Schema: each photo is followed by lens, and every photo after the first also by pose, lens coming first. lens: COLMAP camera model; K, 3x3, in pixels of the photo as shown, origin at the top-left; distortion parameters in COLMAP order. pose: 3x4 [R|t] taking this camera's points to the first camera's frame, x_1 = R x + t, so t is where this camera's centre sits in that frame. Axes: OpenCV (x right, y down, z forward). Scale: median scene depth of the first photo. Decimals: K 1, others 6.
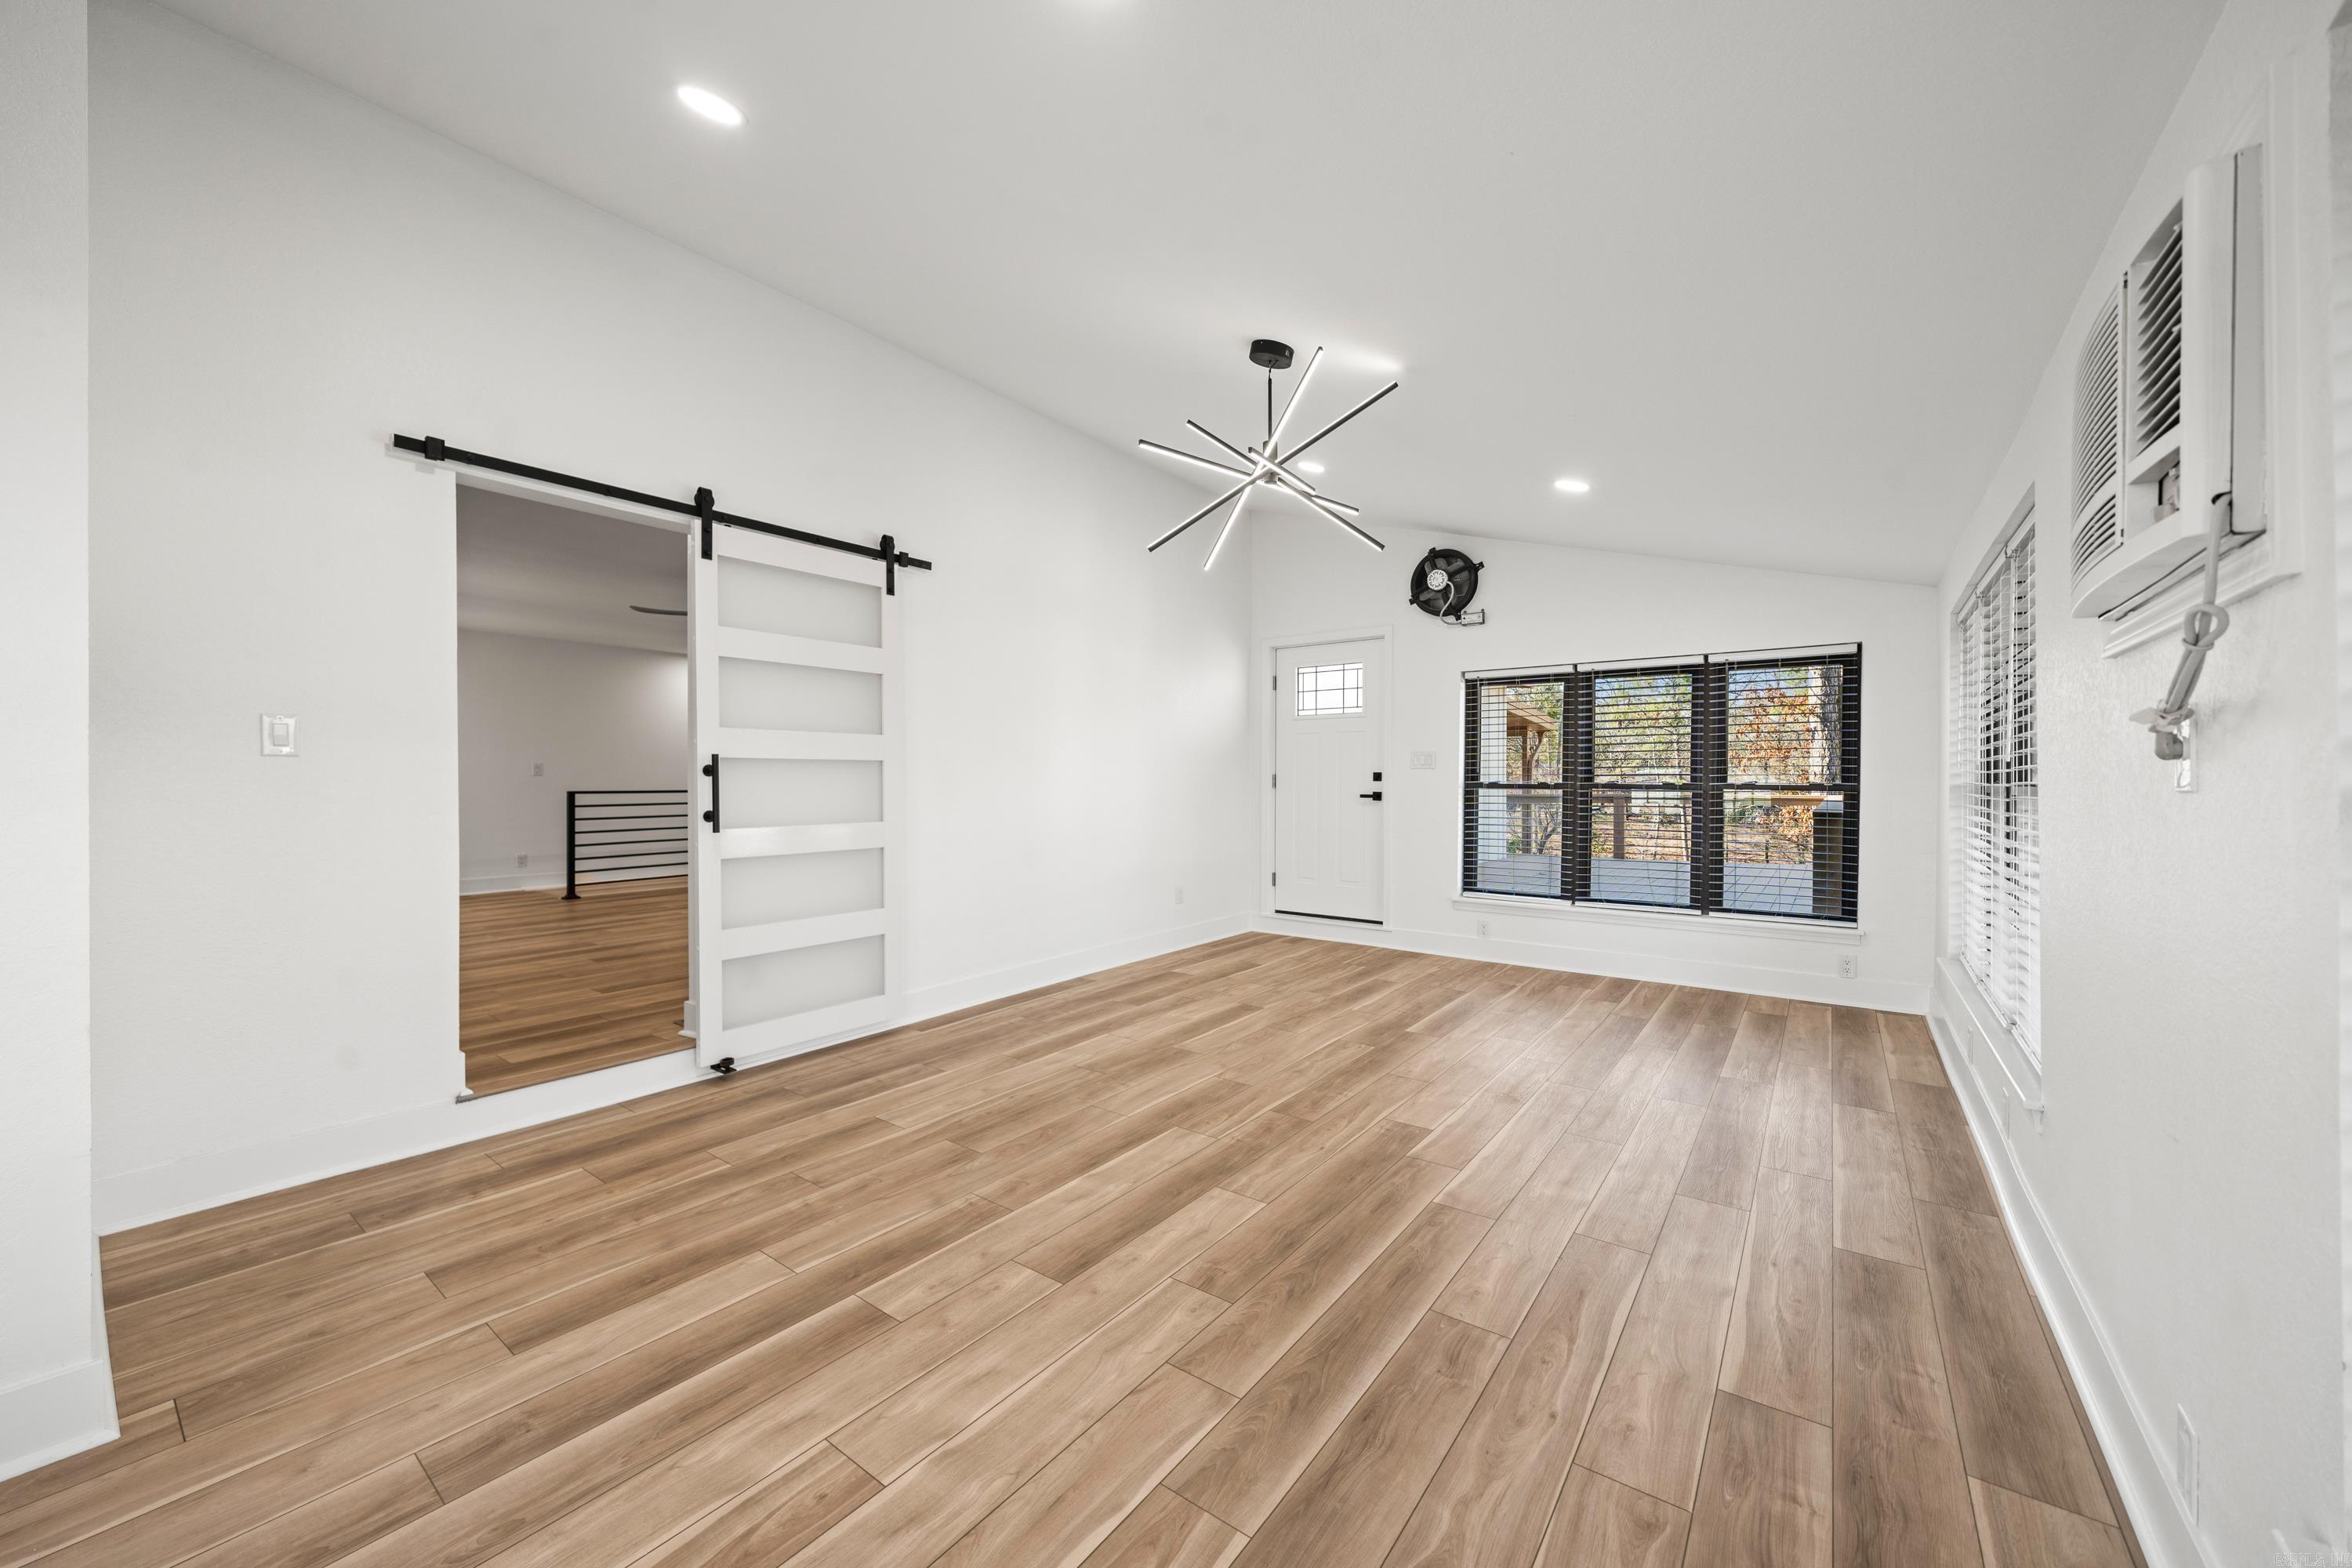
lens RADIAL K [[859.9, 0, 1175.8], [0, 859.9, 788.5], [0, 0, 1]] dist [-0.000843, 0.000039]
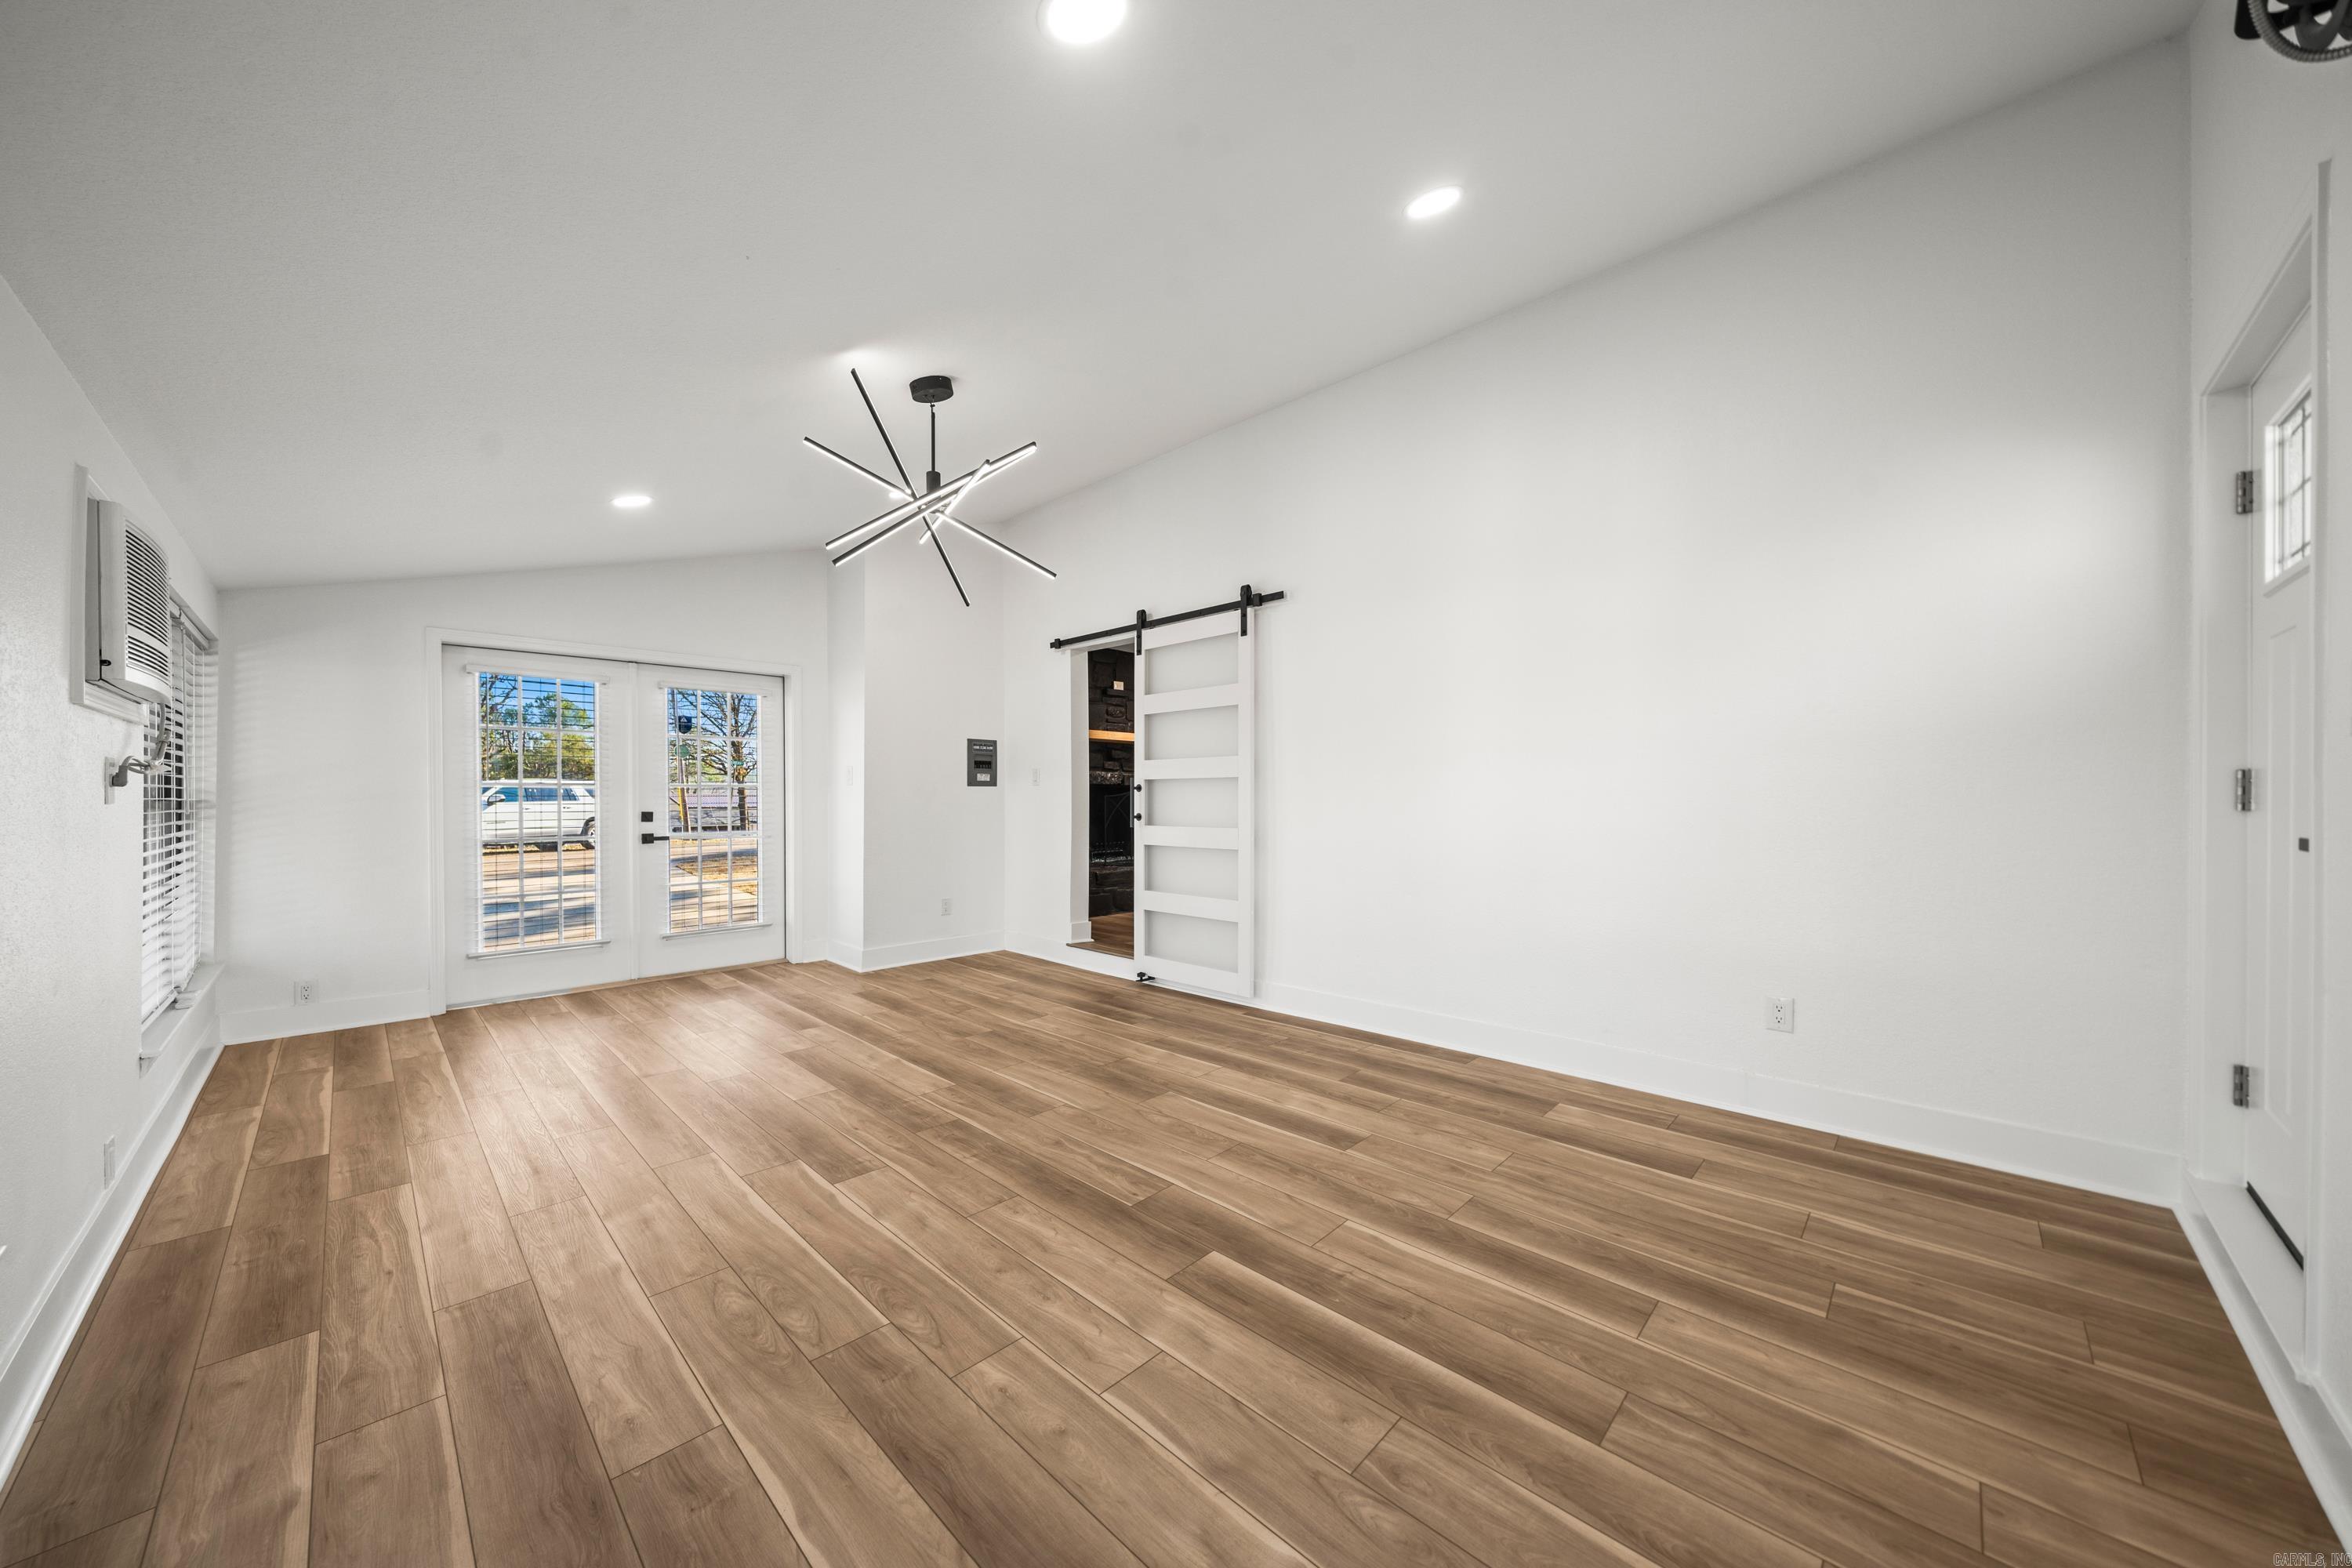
lens RADIAL K [[812.3, 0, 1170.4], [0, 812.3, 793.6], [0, 0, 1]] dist [-0.003348, -0.000167]
pose [[-0.126257, -0.003324, -0.991992, 0.969680], [-0.005185, 0.999983, -0.002691, -0.006186], [0.991984, 0.004804, -0.126272, 1.290705]]
